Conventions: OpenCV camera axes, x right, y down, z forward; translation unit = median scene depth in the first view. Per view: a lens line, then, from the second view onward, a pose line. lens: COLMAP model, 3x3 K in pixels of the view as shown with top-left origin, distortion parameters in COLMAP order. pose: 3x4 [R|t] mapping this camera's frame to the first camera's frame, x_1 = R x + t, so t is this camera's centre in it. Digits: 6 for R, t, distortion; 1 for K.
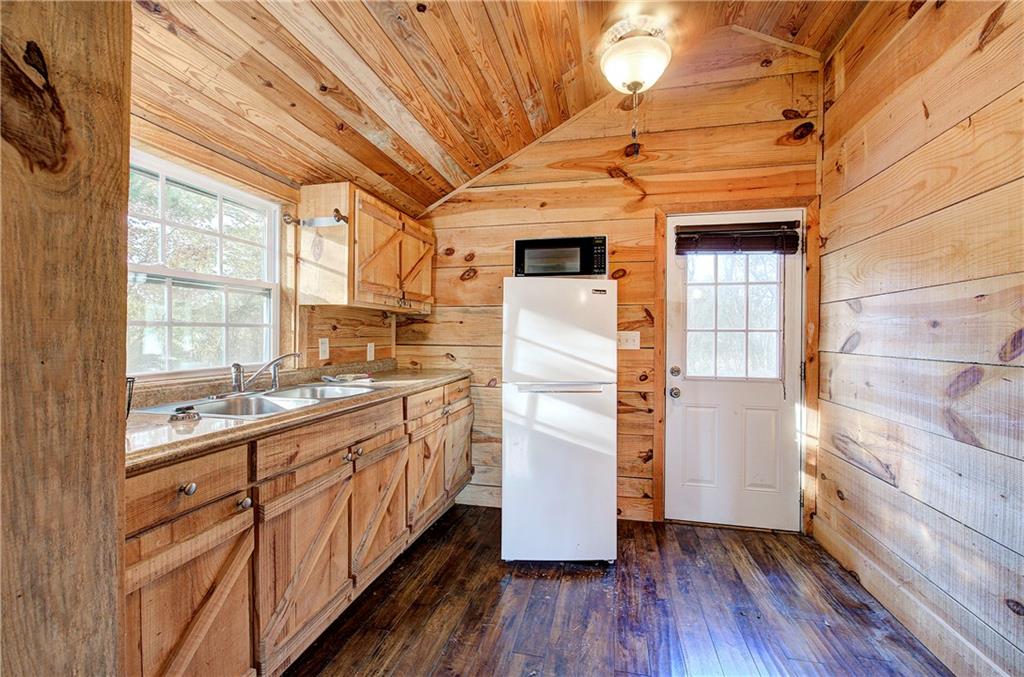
lens RADIAL K [[435.0, 0, 512.0], [0, 435.0, 338.5], [0, 0, 1]] dist [-0.000472, -0.000725]
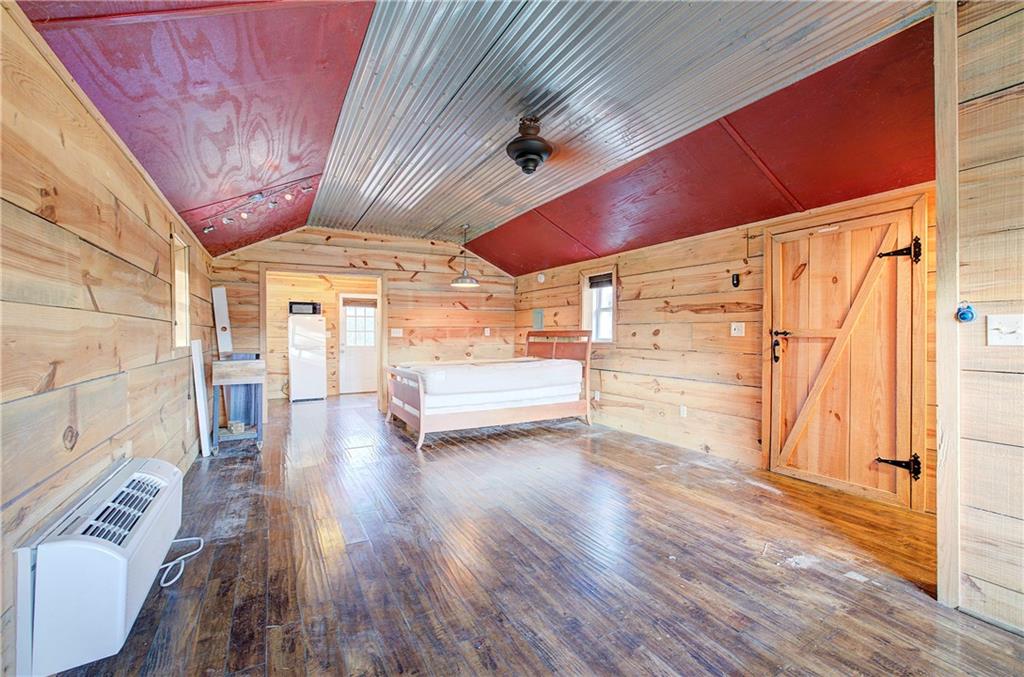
lens RADIAL K [[435.0, 0, 512.0], [0, 435.0, 338.5], [0, 0, 1]] dist [-0.000472, -0.000725]
pose [[0.746619, -0.009107, 0.665189, -0.780232], [0.008156, 0.999956, 0.004536, 0.029021], [-0.665202, 0.002039, 0.746661, -2.103506]]
